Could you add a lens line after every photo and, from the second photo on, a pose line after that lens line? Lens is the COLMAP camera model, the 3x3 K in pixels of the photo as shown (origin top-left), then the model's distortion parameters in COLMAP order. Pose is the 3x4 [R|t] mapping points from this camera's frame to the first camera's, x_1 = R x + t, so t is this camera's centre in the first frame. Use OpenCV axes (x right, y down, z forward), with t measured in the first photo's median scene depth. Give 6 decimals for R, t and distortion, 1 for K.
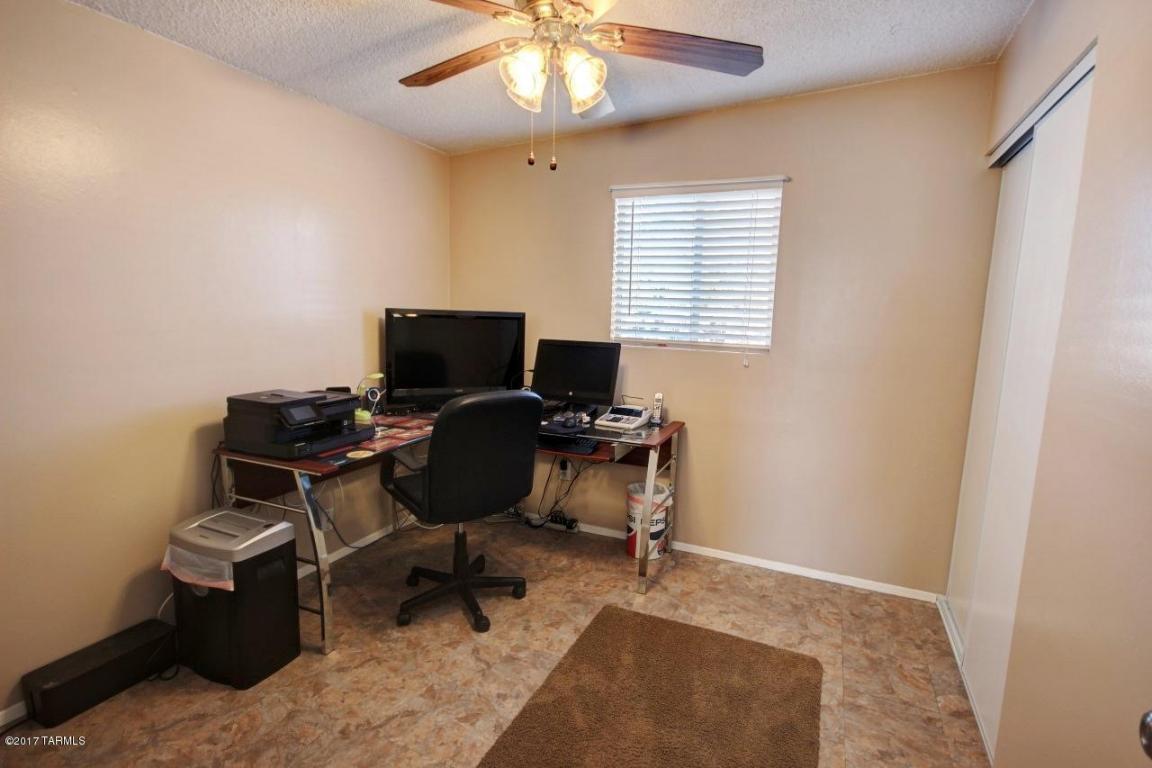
lens RADIAL K [[571.6, 0, 577.9], [0, 571.6, 384.8], [0, 0, 1]] dist [0.000977, 0.000258]
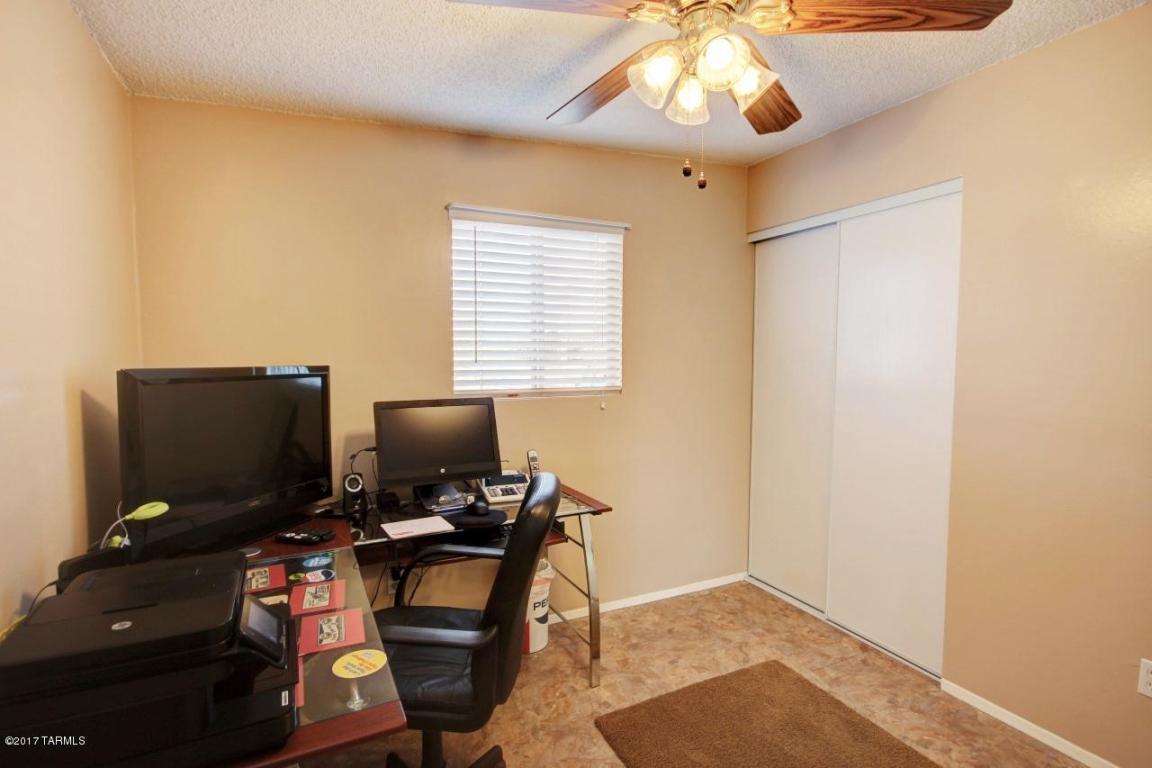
lens RADIAL K [[571.6, 0, 576.7], [0, 571.6, 383.7], [0, 0, 1]] dist [0.000977, 0.000258]
pose [[0.631287, -0.073970, 0.772014, -0.527371], [0.127654, 0.991775, -0.009358, -0.076617], [-0.764972, 0.104459, 0.635537, 0.432505]]
